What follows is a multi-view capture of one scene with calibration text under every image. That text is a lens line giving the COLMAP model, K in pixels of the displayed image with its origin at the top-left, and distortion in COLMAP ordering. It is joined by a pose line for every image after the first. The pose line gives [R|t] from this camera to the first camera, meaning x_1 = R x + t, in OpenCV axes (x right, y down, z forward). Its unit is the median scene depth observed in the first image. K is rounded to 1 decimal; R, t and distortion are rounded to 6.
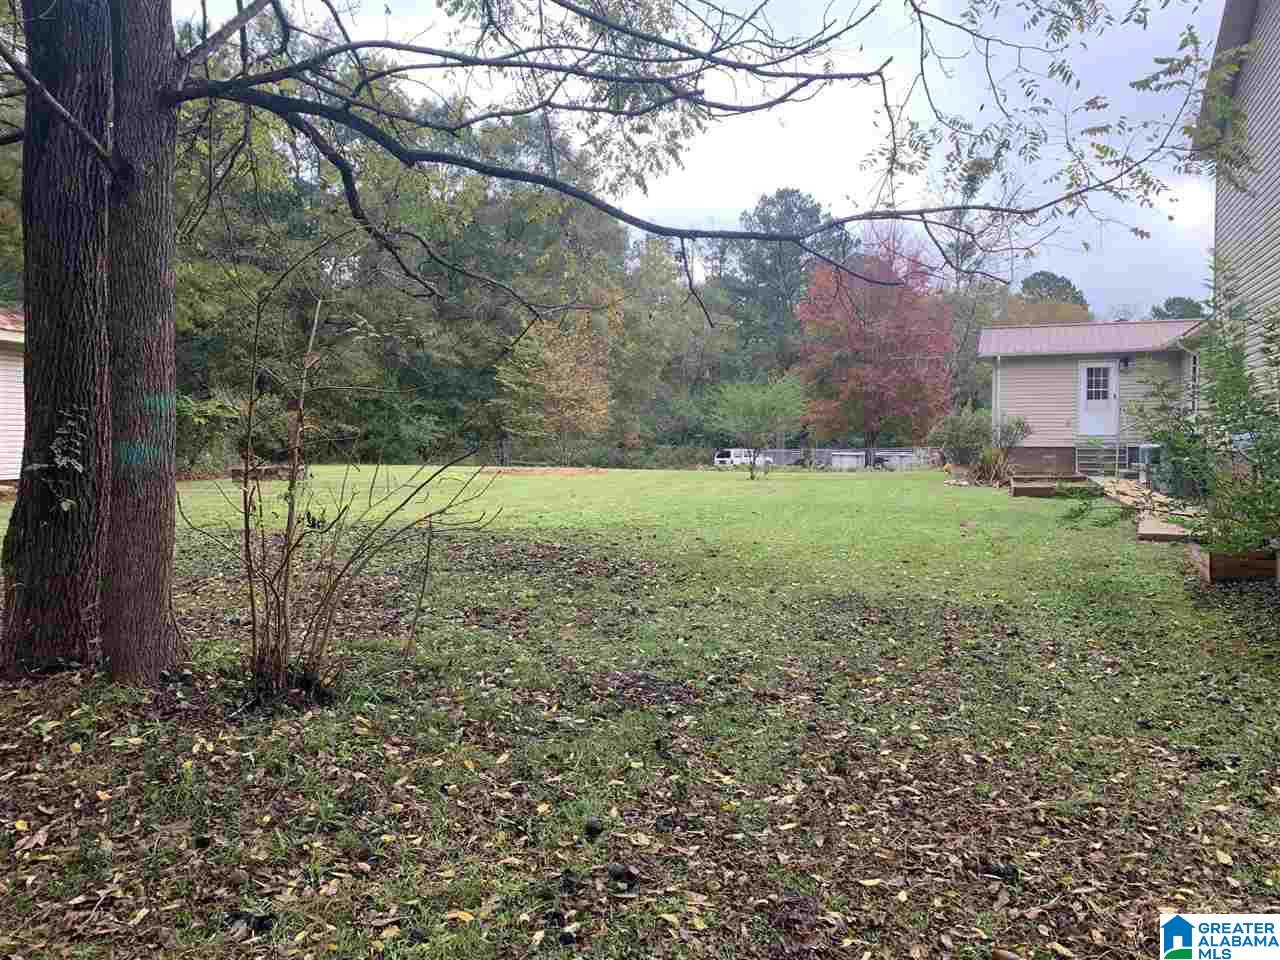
lens RADIAL K [[966.9, 0, 646.7], [0, 966.9, 469.2], [0, 0, 1]] dist [0.057659, -0.062834]
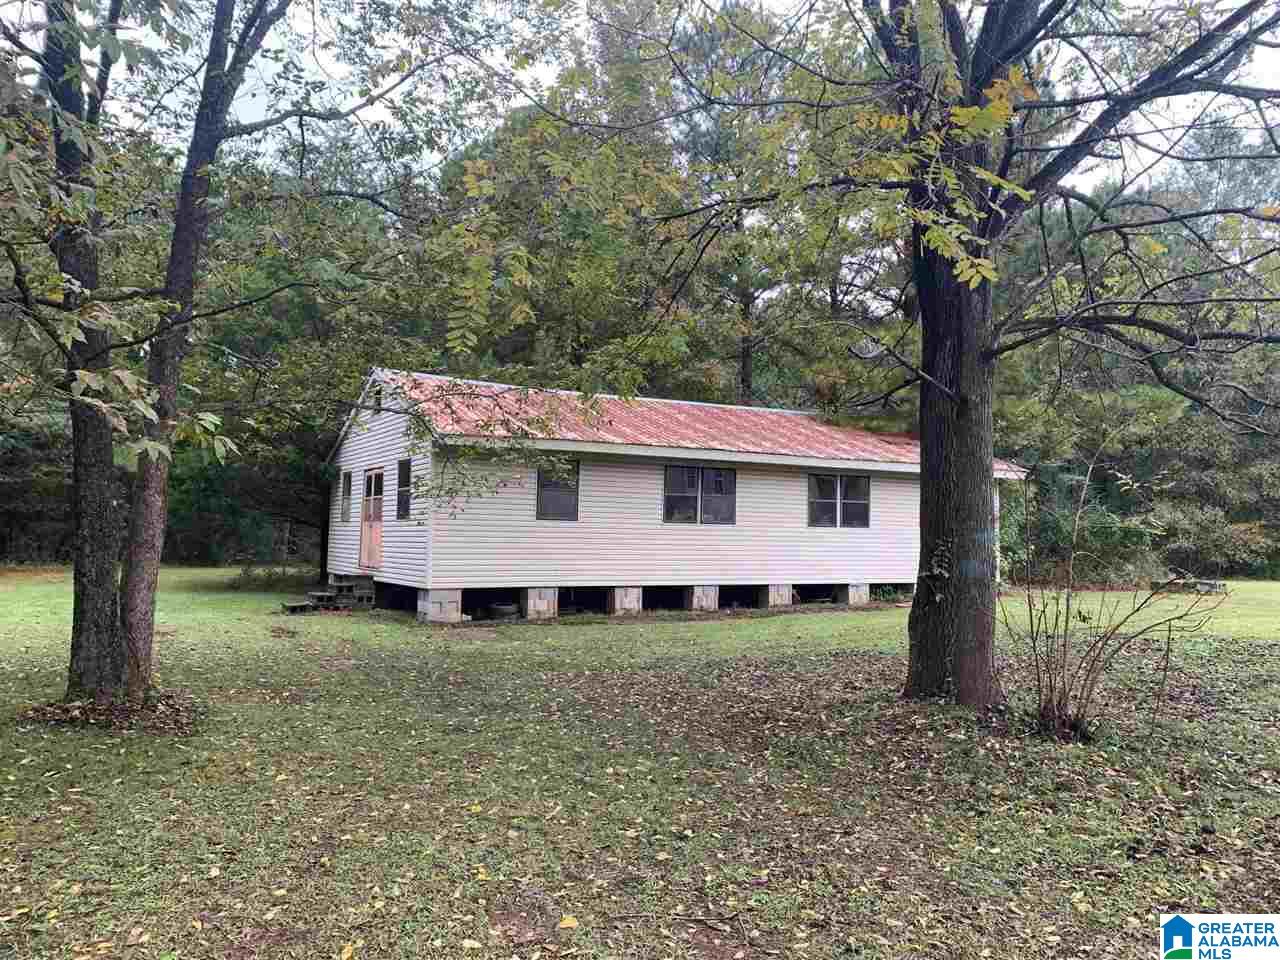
lens RADIAL K [[966.9, 0, 641.5], [0, 966.9, 476.1], [0, 0, 1]] dist [0.057659, -0.062834]
pose [[0.605958, -0.051609, -0.793821, 0.467539], [-0.032918, 0.995412, -0.089843, -0.003919], [0.794816, 0.080572, 0.601478, -0.459076]]
